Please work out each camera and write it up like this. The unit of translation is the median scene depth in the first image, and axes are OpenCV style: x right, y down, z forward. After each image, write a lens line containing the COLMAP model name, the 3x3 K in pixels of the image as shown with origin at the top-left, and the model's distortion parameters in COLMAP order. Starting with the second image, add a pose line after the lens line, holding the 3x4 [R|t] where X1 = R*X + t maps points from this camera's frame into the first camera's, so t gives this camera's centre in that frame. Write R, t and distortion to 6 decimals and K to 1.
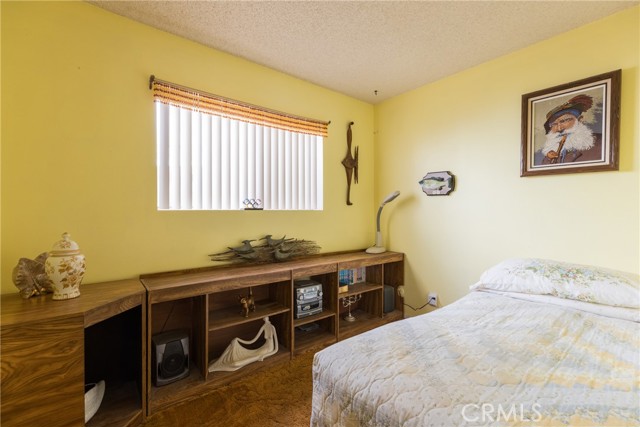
lens RADIAL K [[286.9, 0, 322.5], [0, 286.9, 212.0], [0, 0, 1]] dist [0.003836, -0.000096]
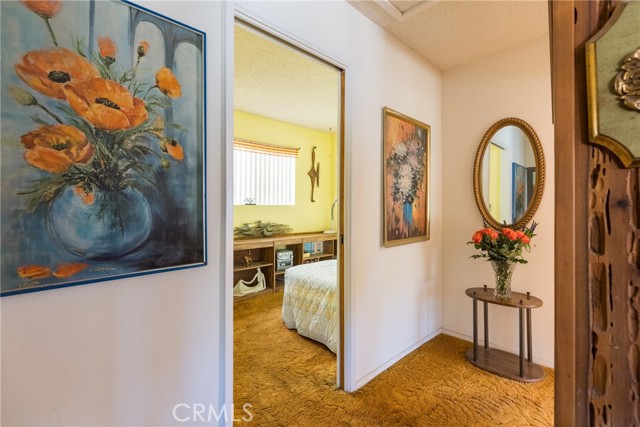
lens RADIAL K [[286.9, 0, 322.5], [0, 286.9, 212.0], [0, 0, 1]] dist [0.003836, -0.000096]
pose [[0.997980, 0.009996, 0.062733, 0.061802], [-0.011550, 0.999634, 0.024457, -0.010832], [-0.062465, -0.025132, 0.997731, -0.623473]]
